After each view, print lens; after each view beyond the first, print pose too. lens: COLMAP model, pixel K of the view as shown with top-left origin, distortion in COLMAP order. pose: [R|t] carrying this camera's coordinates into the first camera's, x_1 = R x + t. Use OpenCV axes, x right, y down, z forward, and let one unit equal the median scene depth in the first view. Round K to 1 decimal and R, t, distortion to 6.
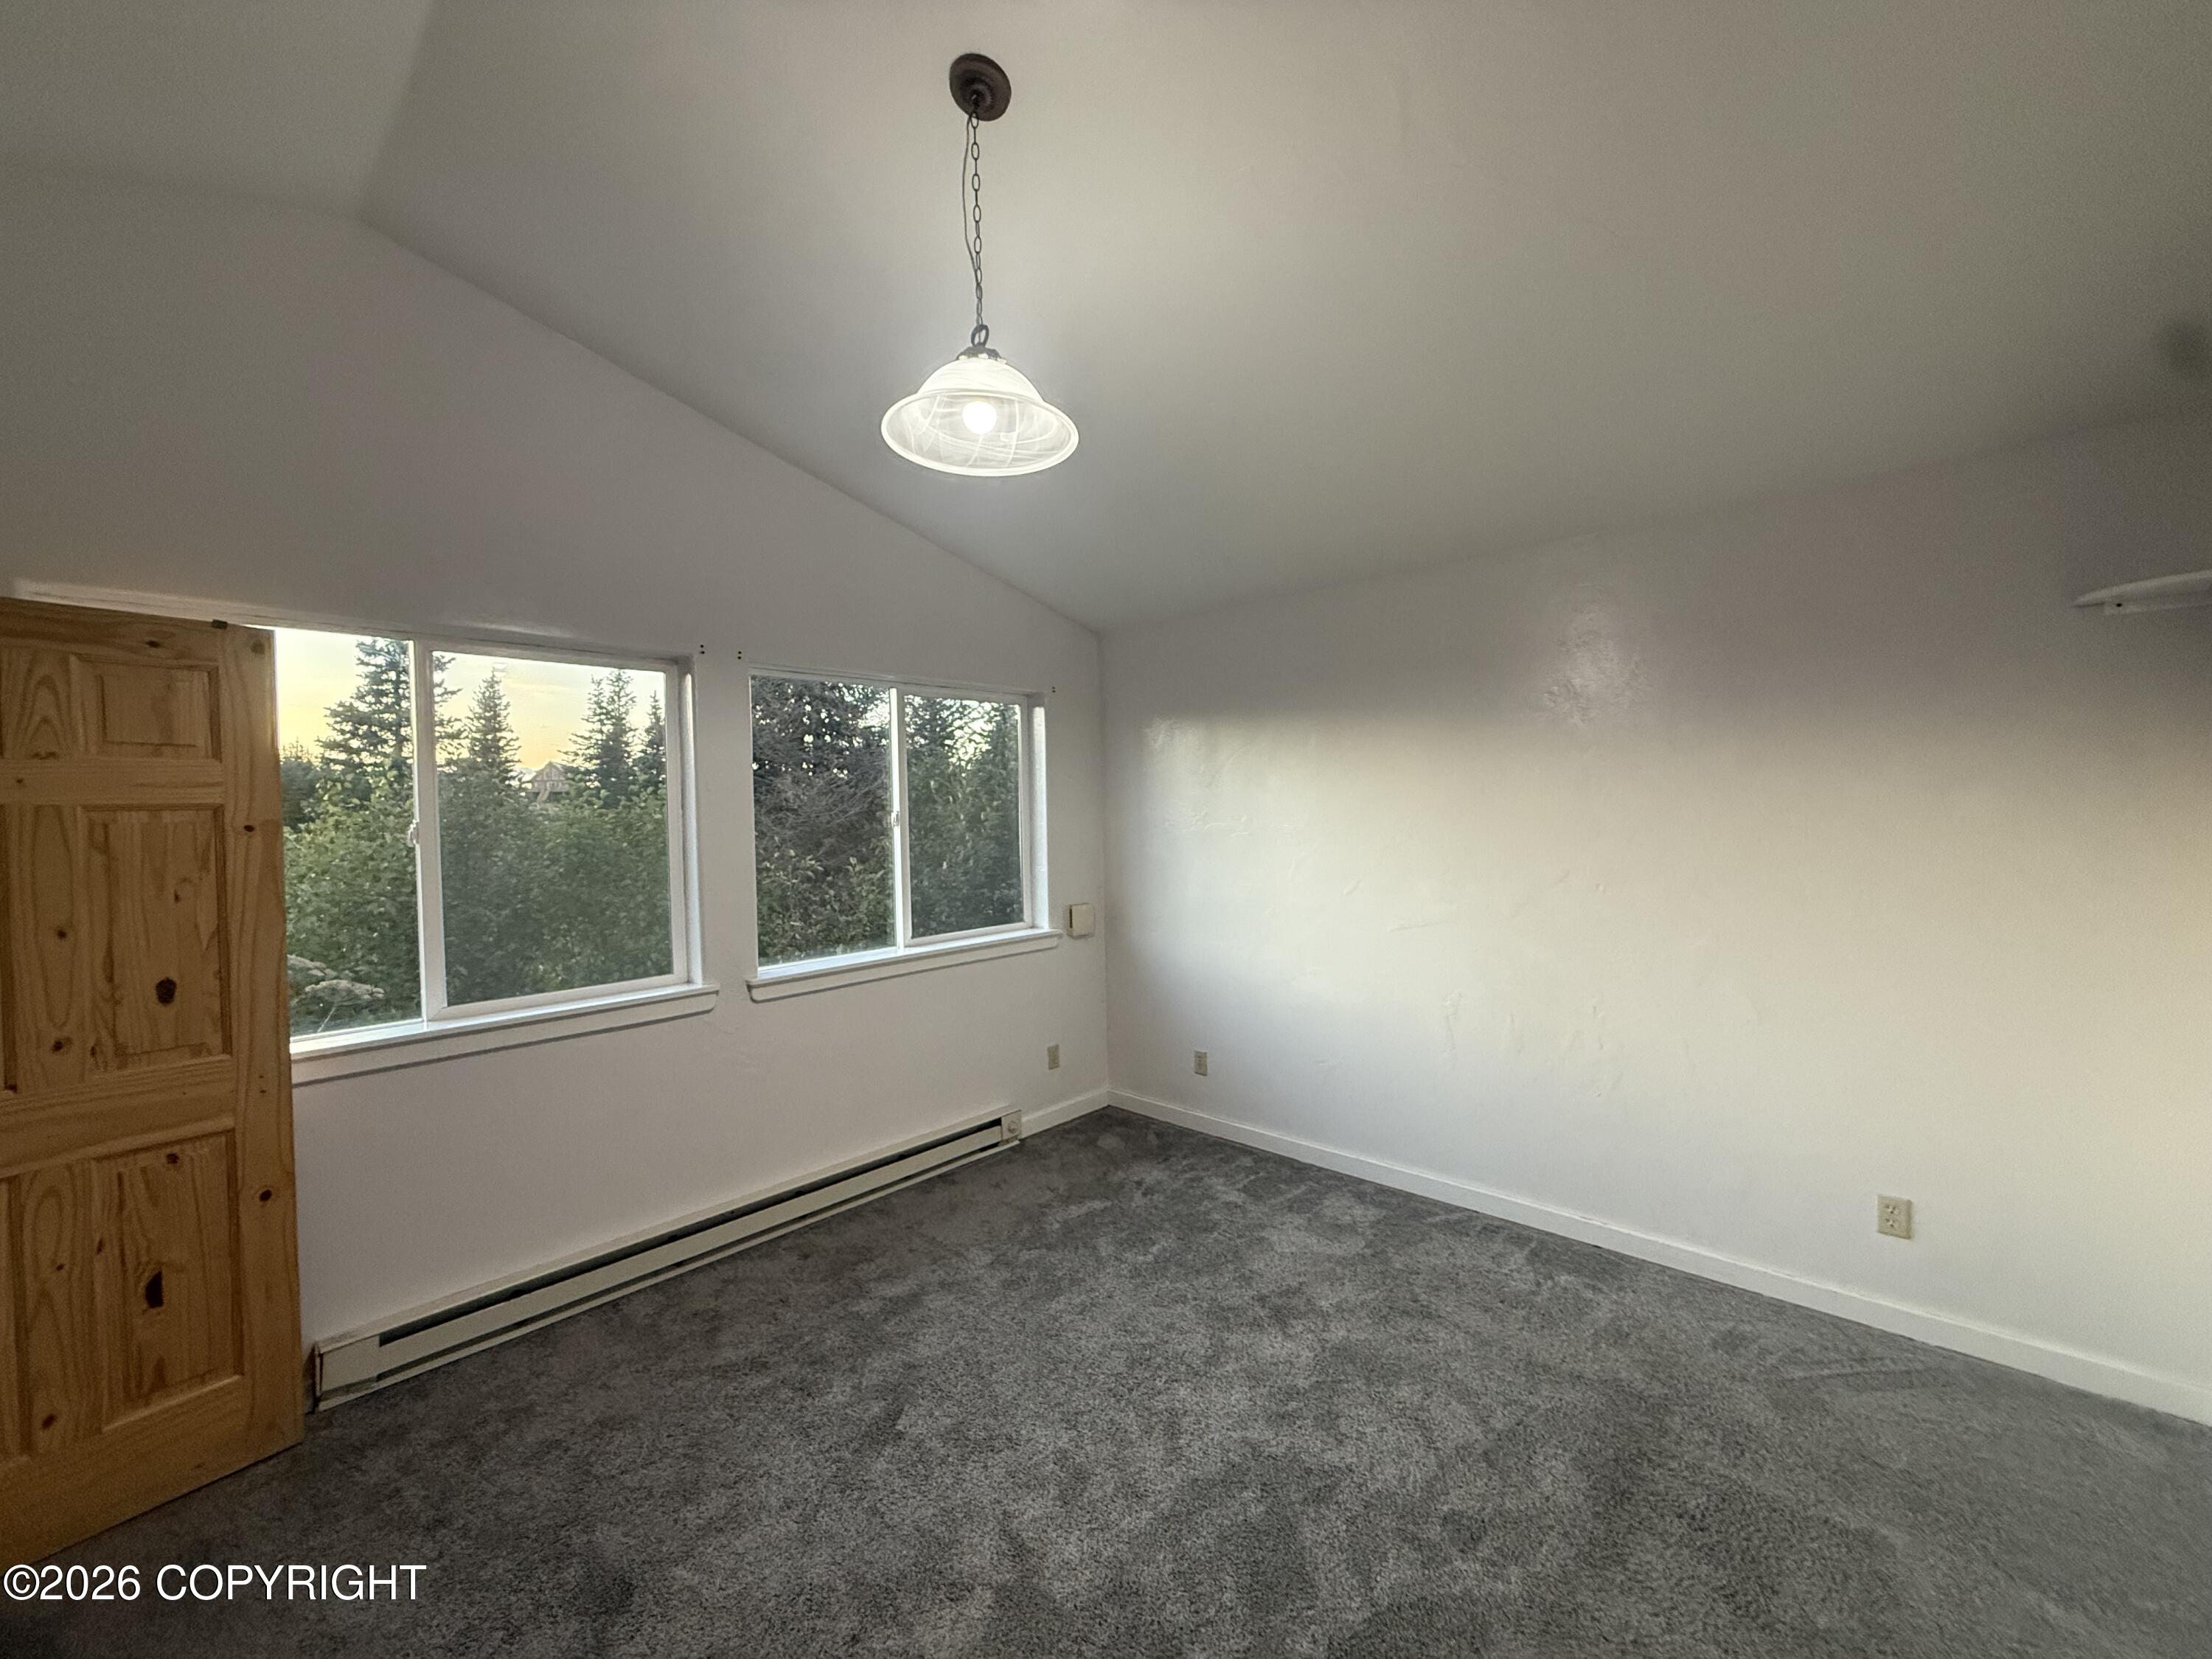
lens RADIAL K [[878.8, 0, 1098.3], [0, 878.8, 826.3], [0, 0, 1]] dist [0.003995, 0.000044]
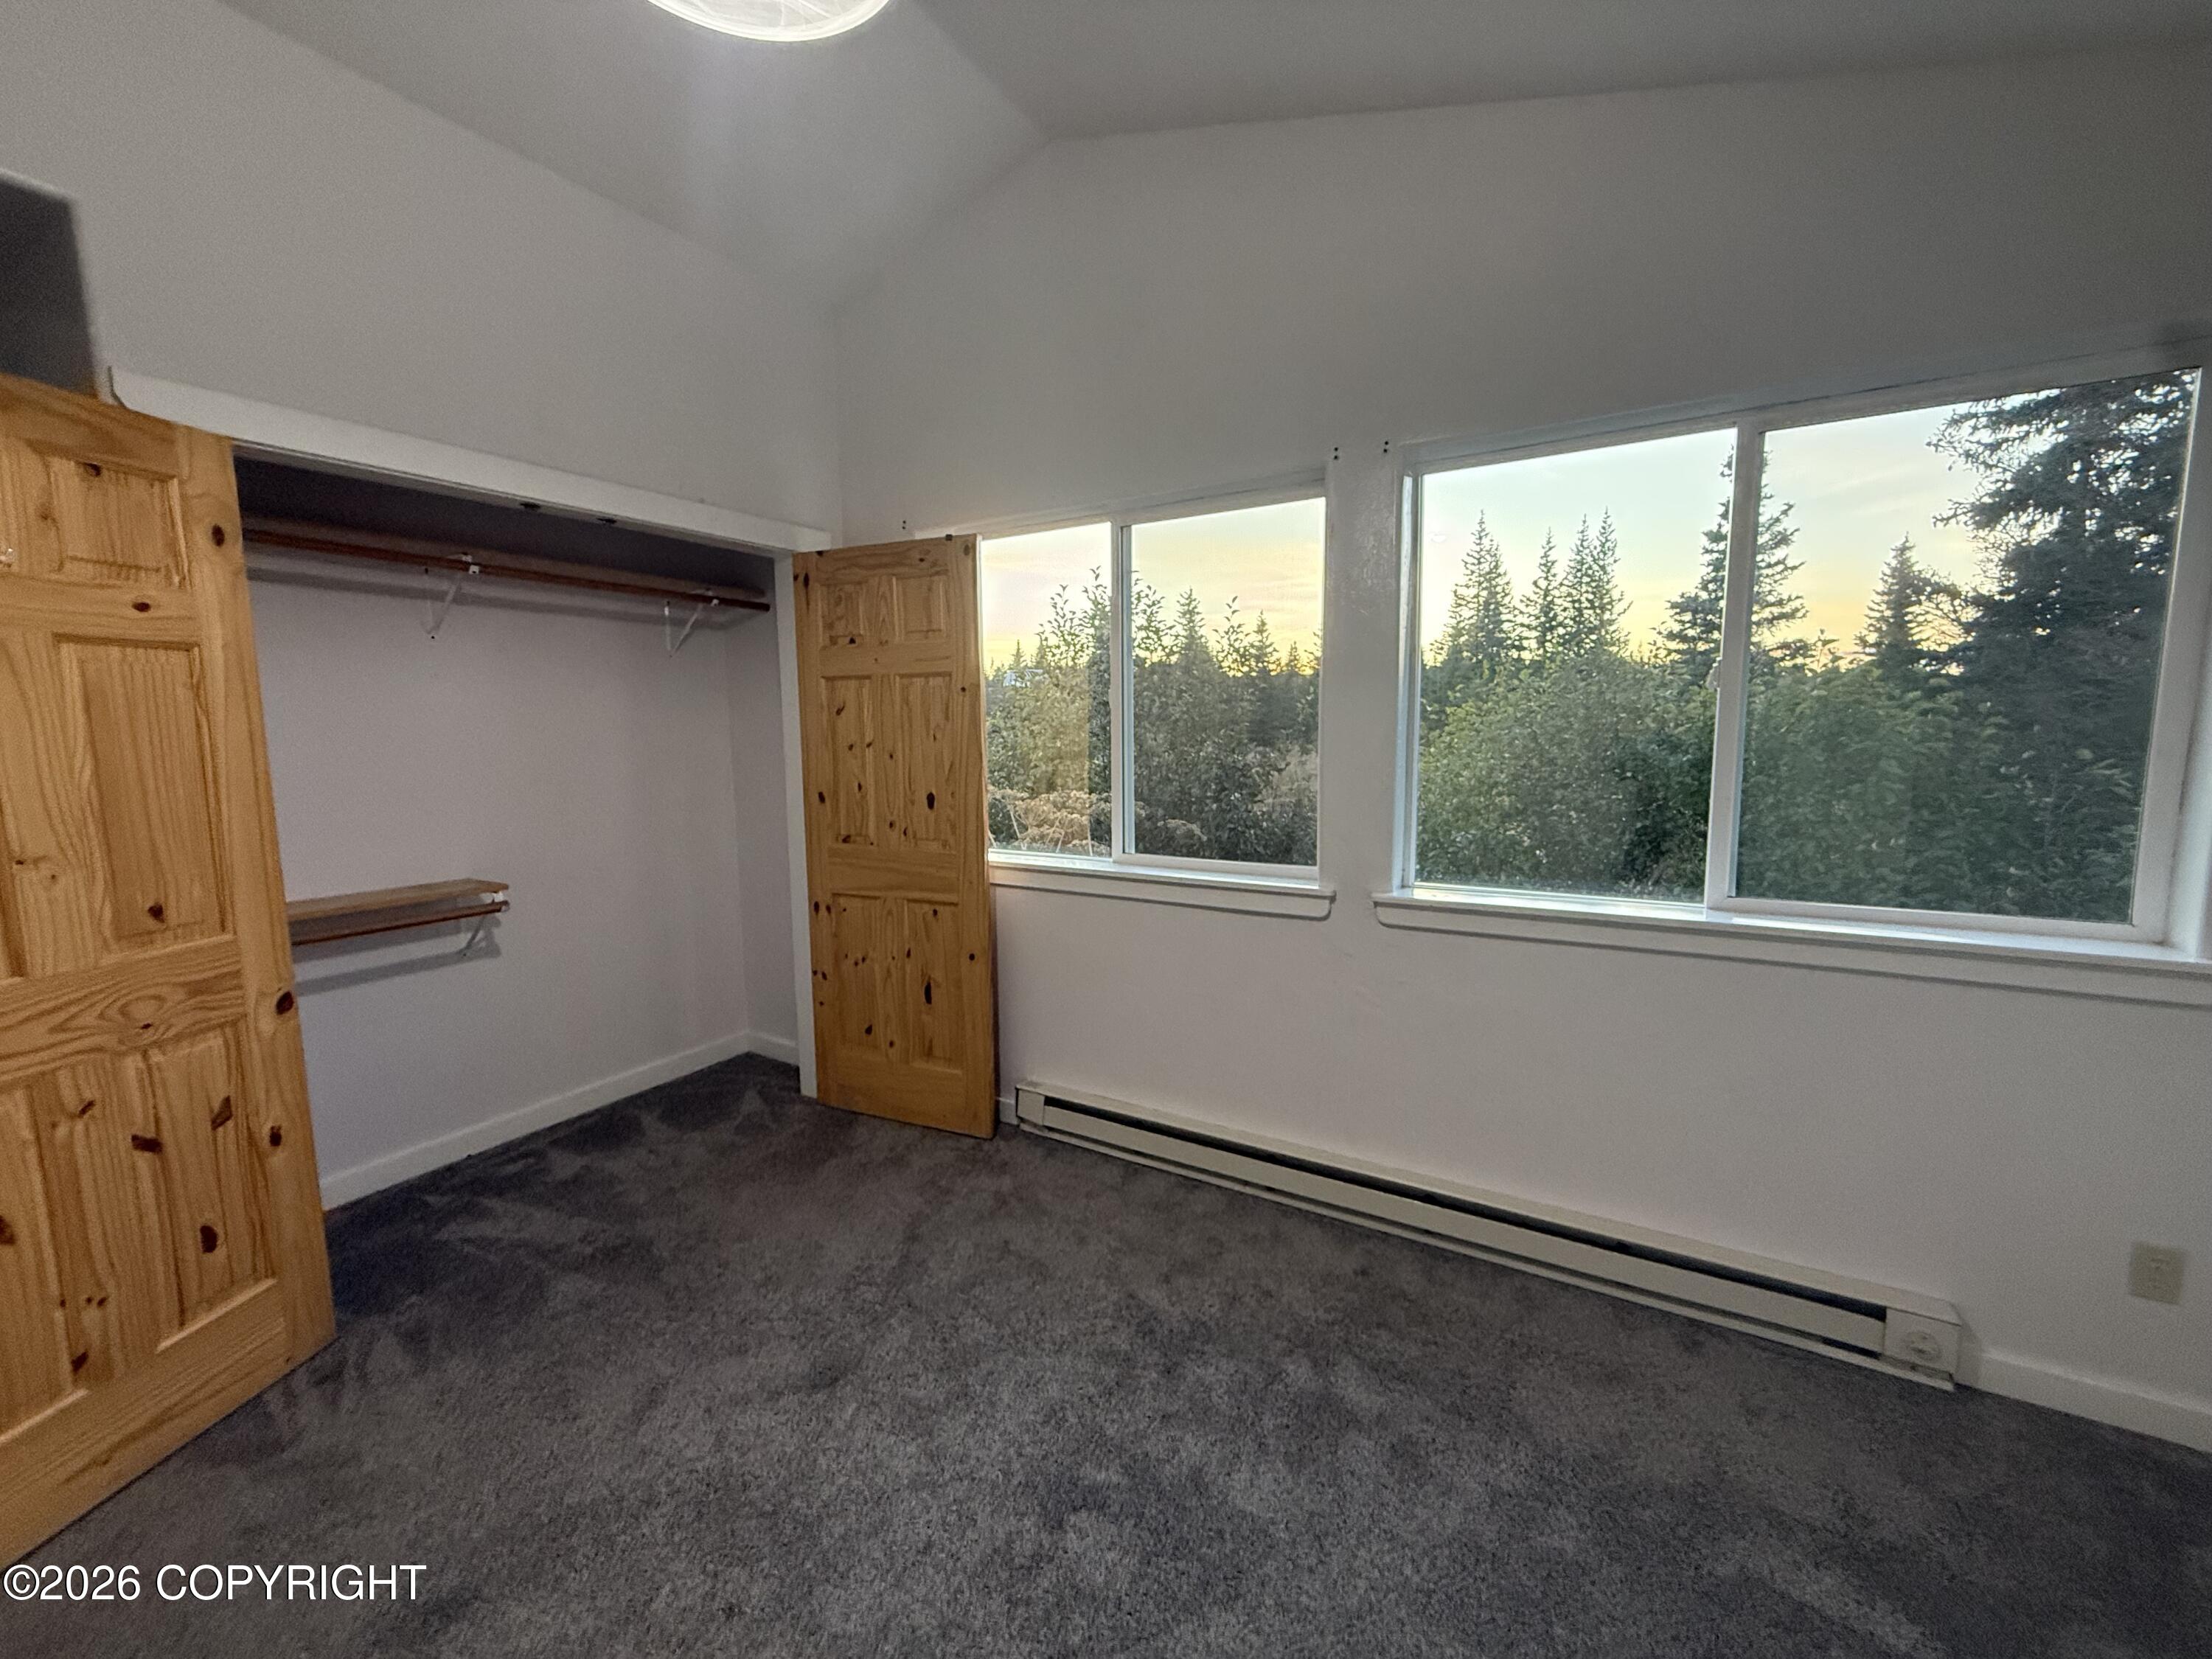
lens RADIAL K [[878.8, 0, 1098.3], [0, 878.8, 826.3], [0, 0, 1]] dist [0.003995, 0.000044]
pose [[0.218021, 0.131823, -0.967000, 0.294234], [-0.011256, 0.991109, 0.132572, 0.020906], [0.975879, -0.018019, 0.217566, 0.644581]]
